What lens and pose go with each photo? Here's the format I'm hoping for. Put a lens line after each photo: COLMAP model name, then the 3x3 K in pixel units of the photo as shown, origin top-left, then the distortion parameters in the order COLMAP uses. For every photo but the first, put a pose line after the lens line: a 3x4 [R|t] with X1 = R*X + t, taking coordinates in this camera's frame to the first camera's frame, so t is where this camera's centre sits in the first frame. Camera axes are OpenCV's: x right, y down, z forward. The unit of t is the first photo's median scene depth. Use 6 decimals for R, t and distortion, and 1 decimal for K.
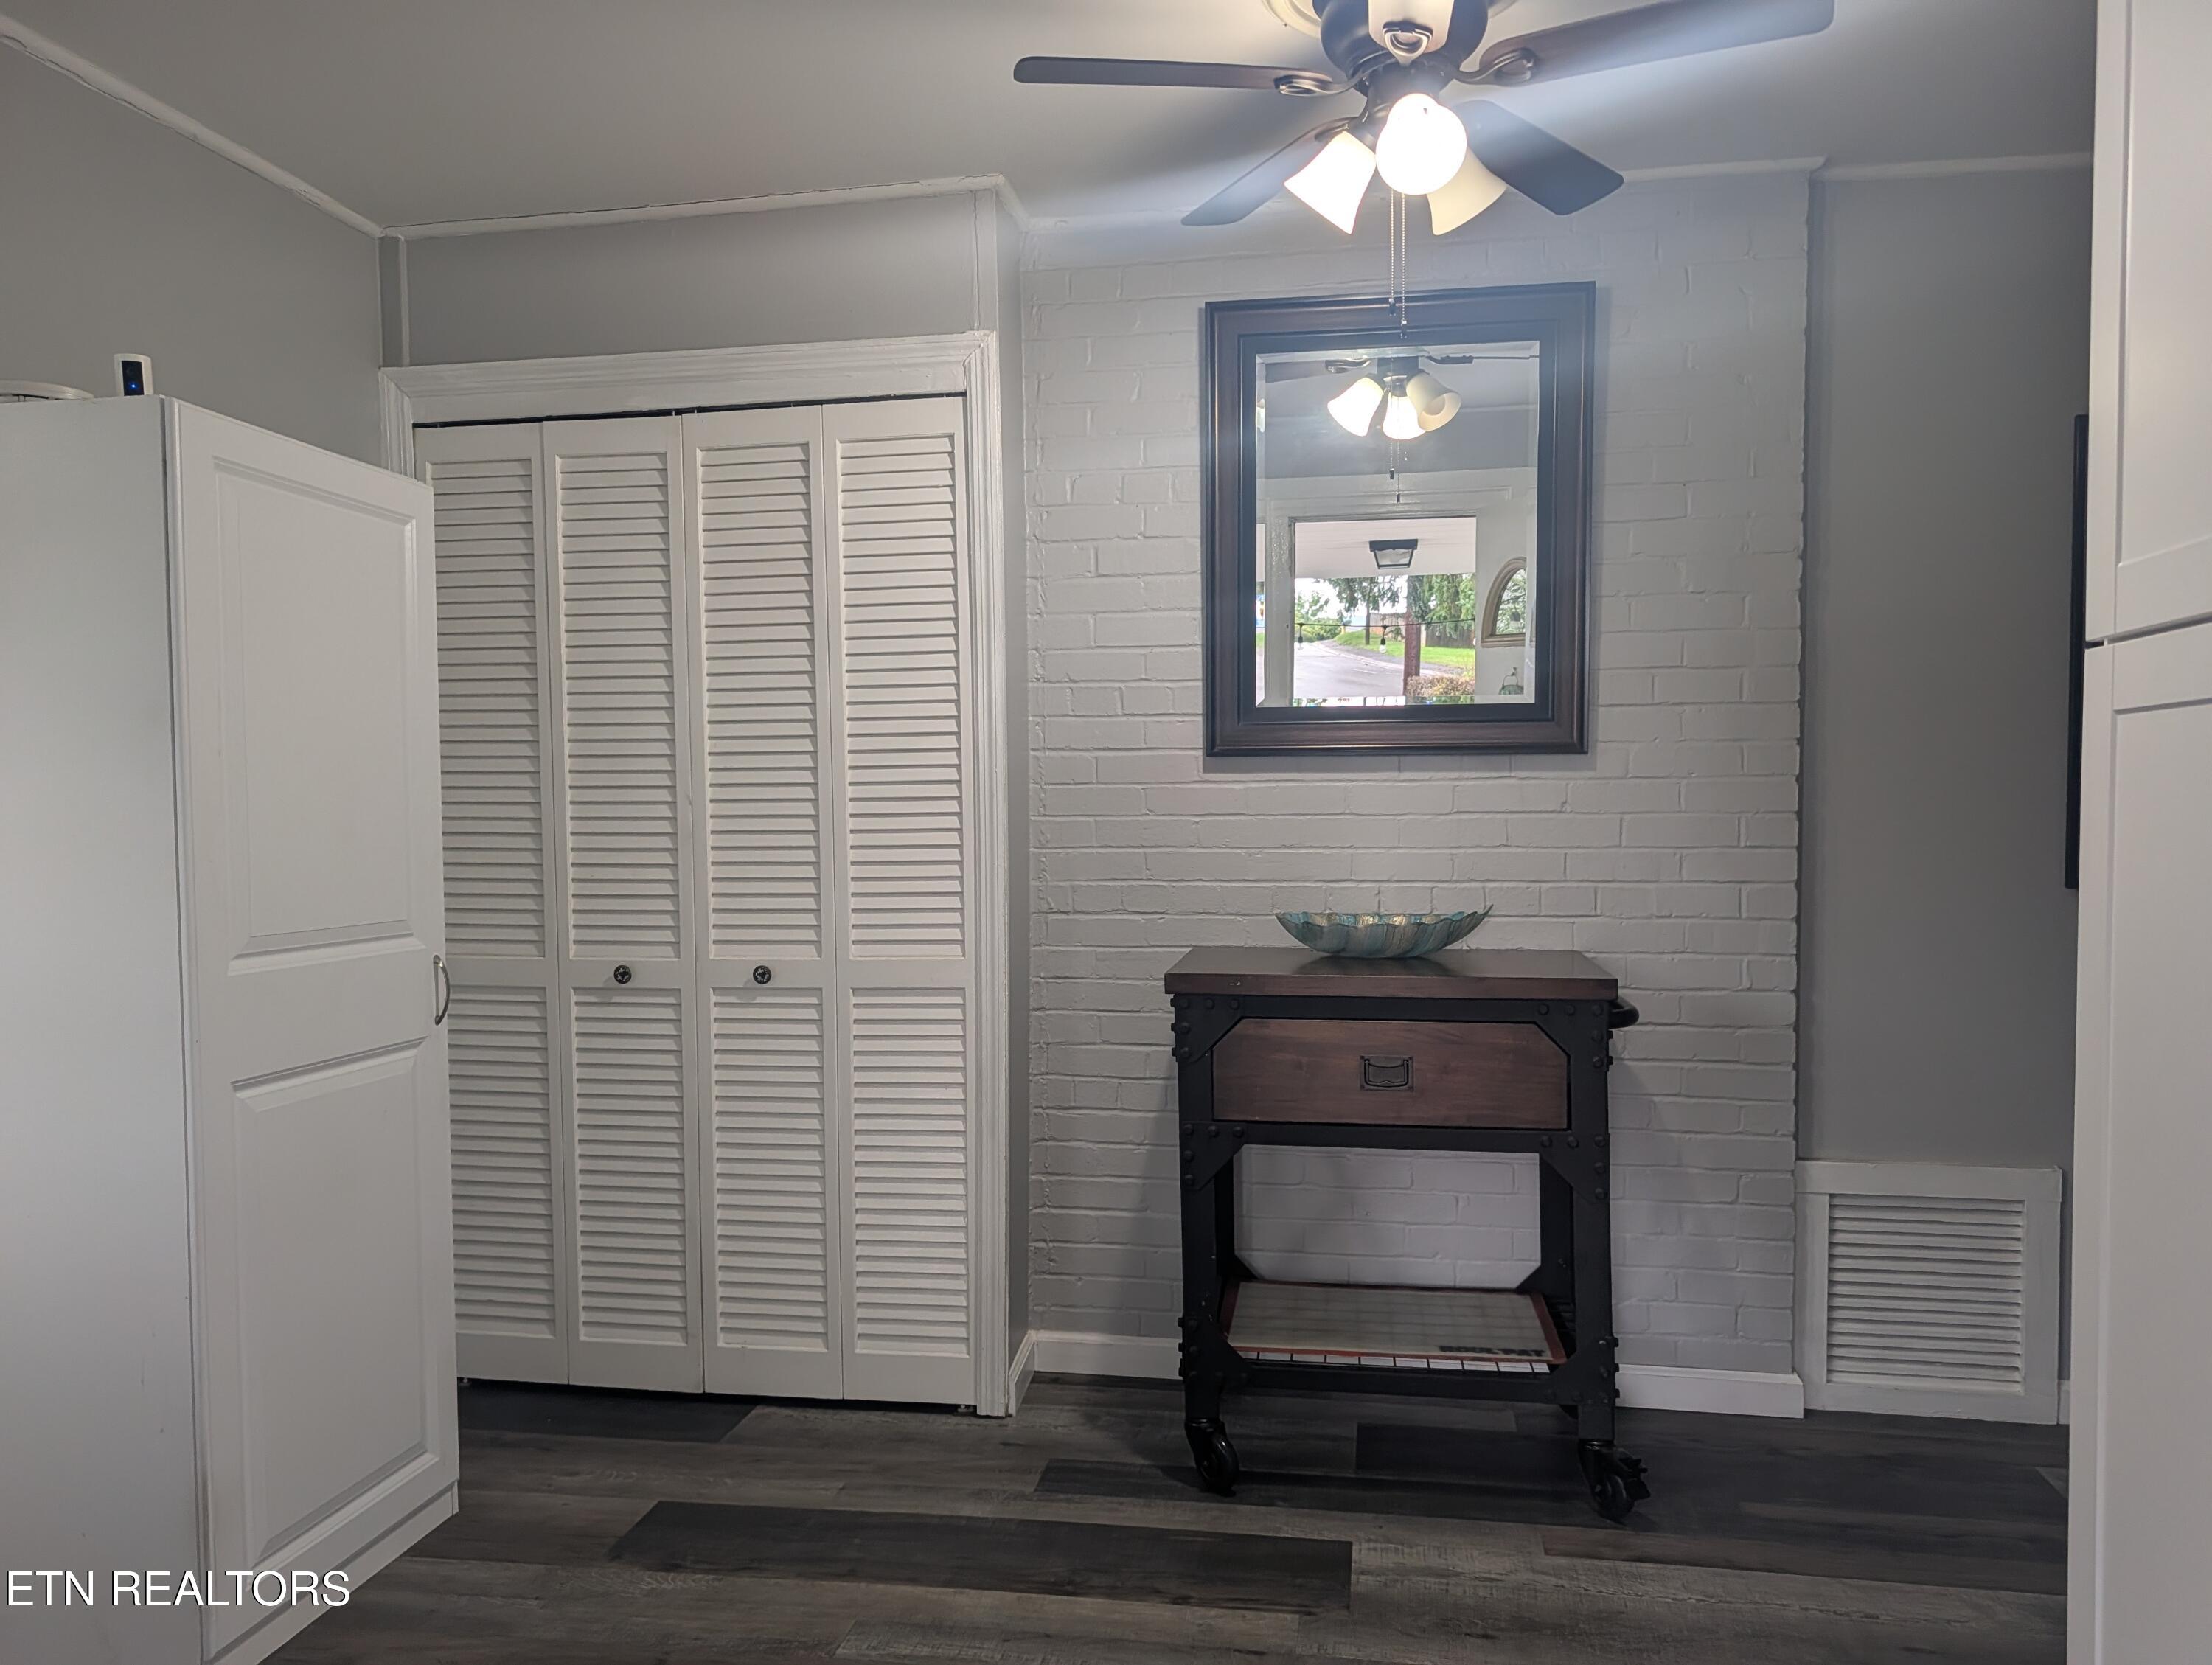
lens RADIAL K [[1584.6, 0, 1114.7], [0, 1584.6, 834.8], [0, 0, 1]] dist [0.029341, -0.036519]
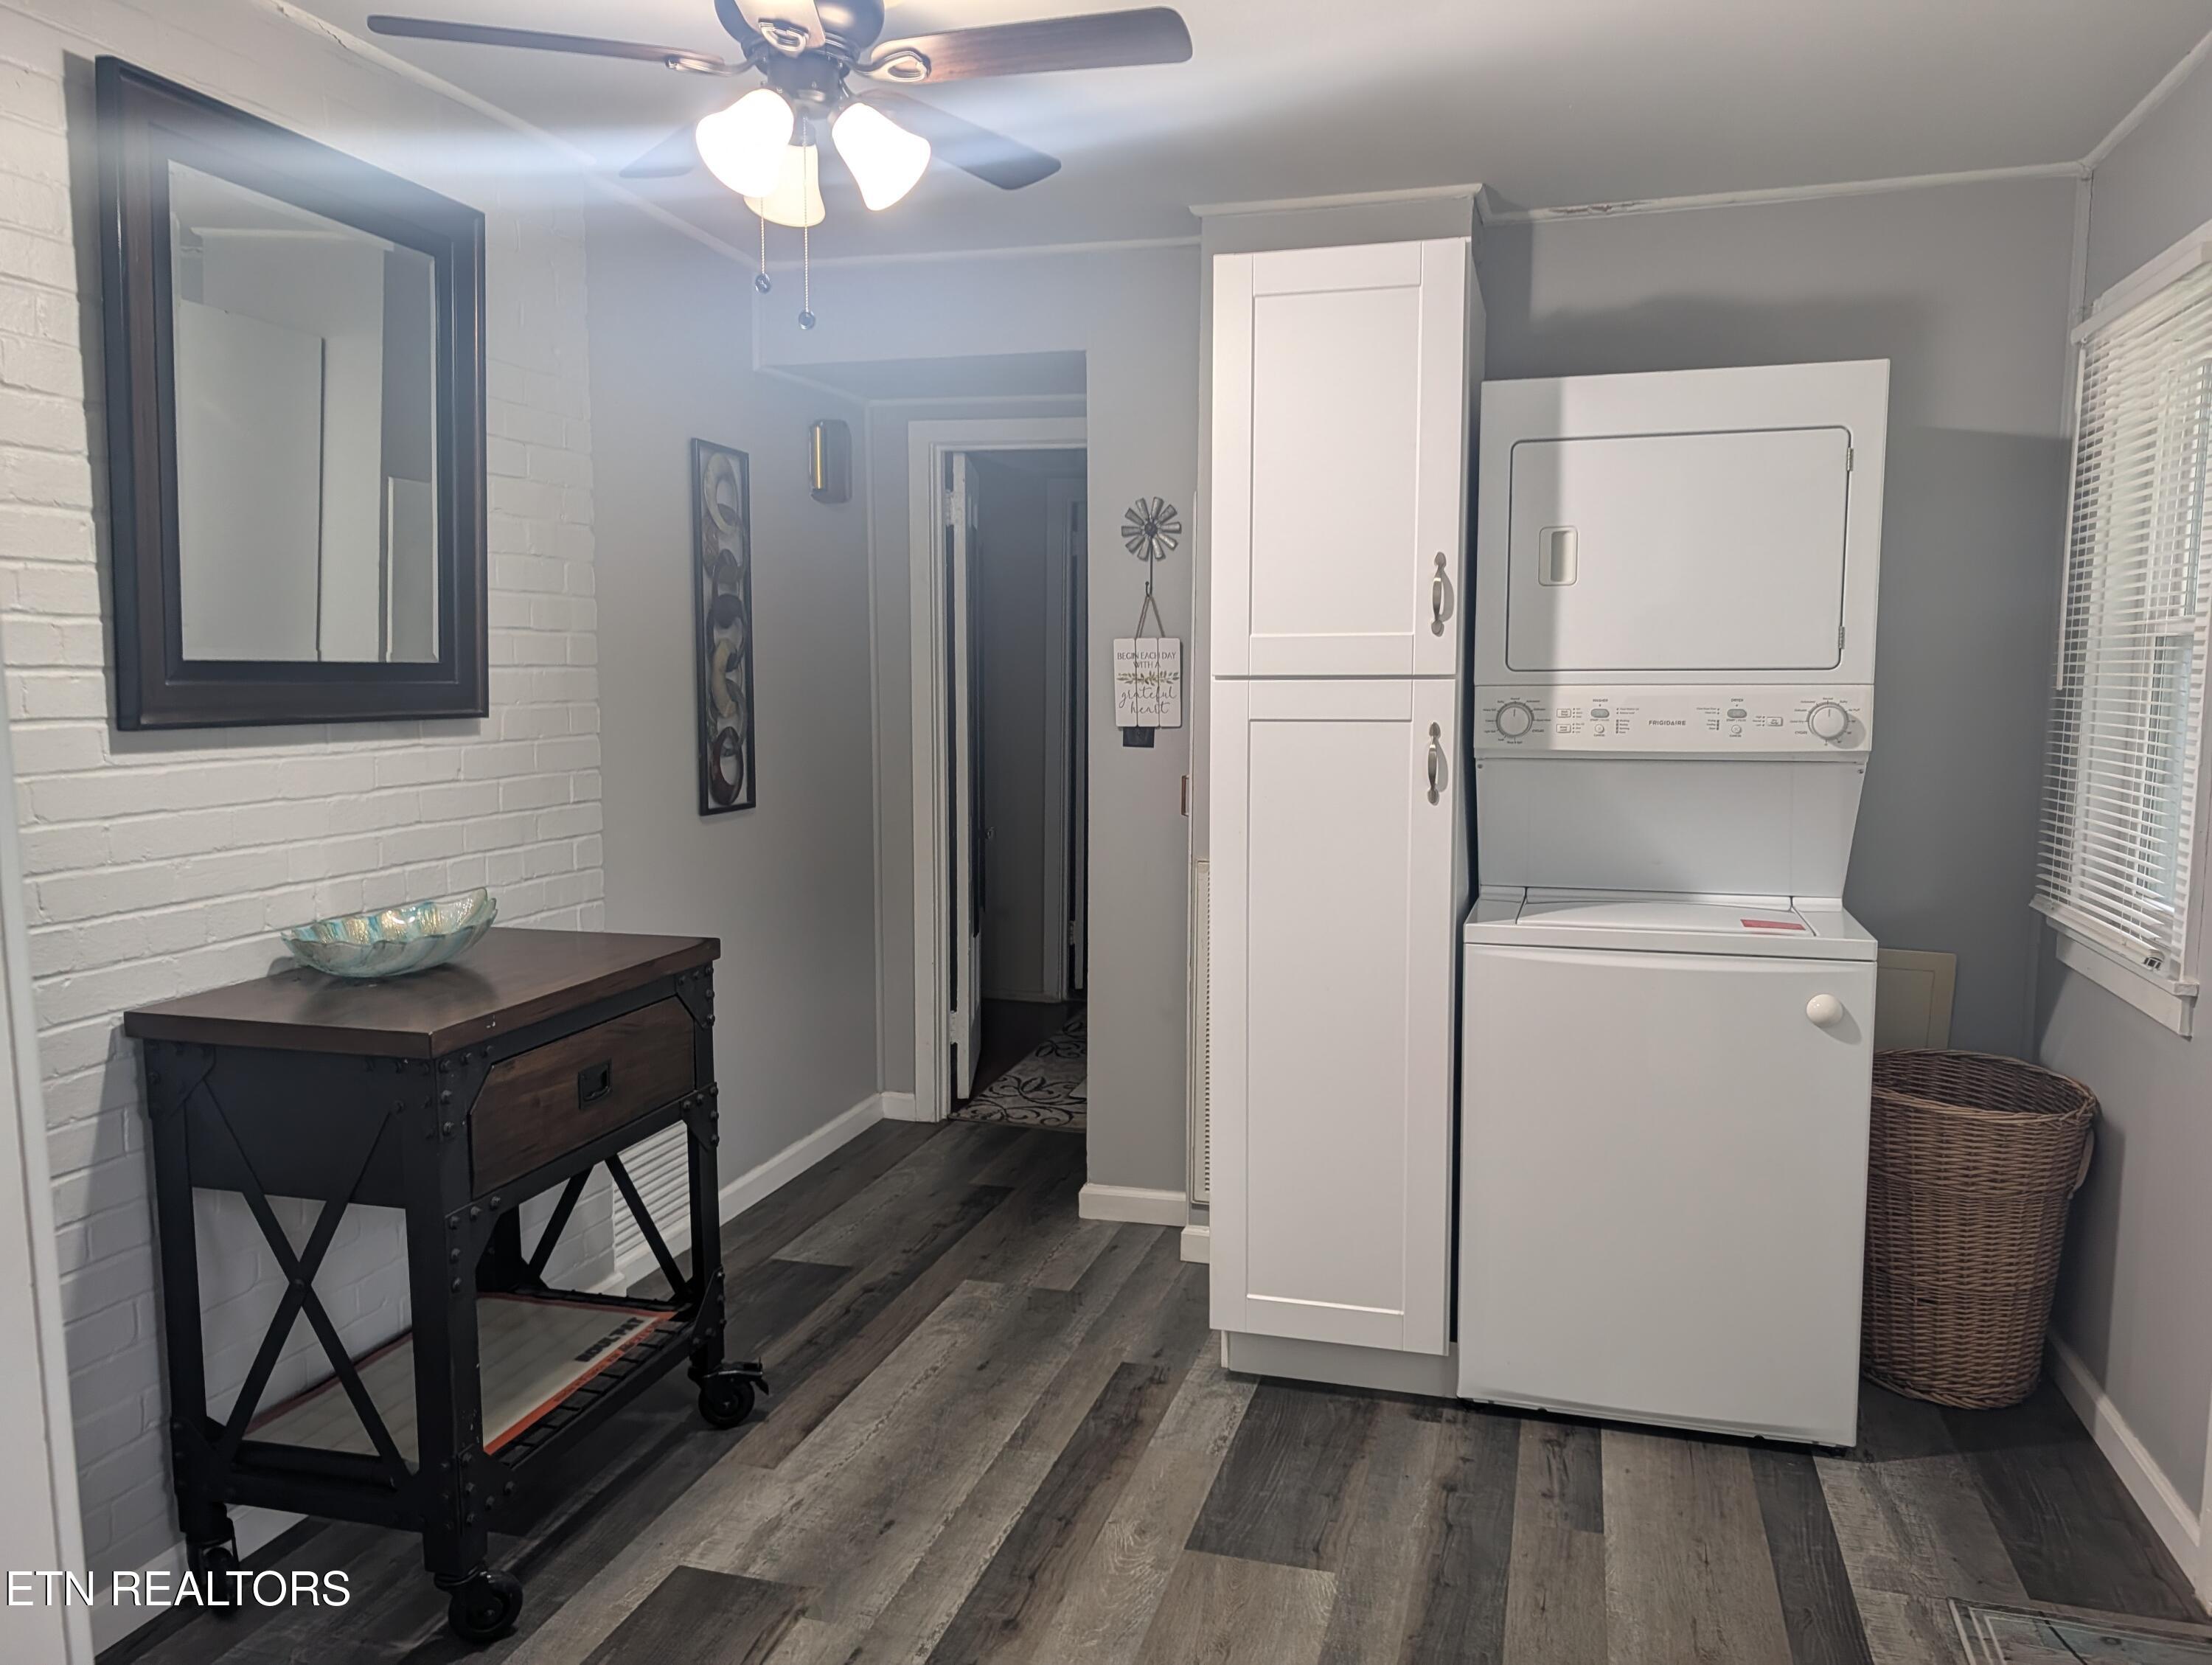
lens RADIAL K [[1584.6, 0, 1123.5], [0, 1584.6, 831.7], [0, 0, 1]] dist [0.029341, -0.036519]
pose [[0.111086, -0.097365, 0.989030, -0.604433], [0.015949, 0.995236, 0.096185, -0.068522], [-0.993683, 0.005090, 0.112109, 0.520812]]
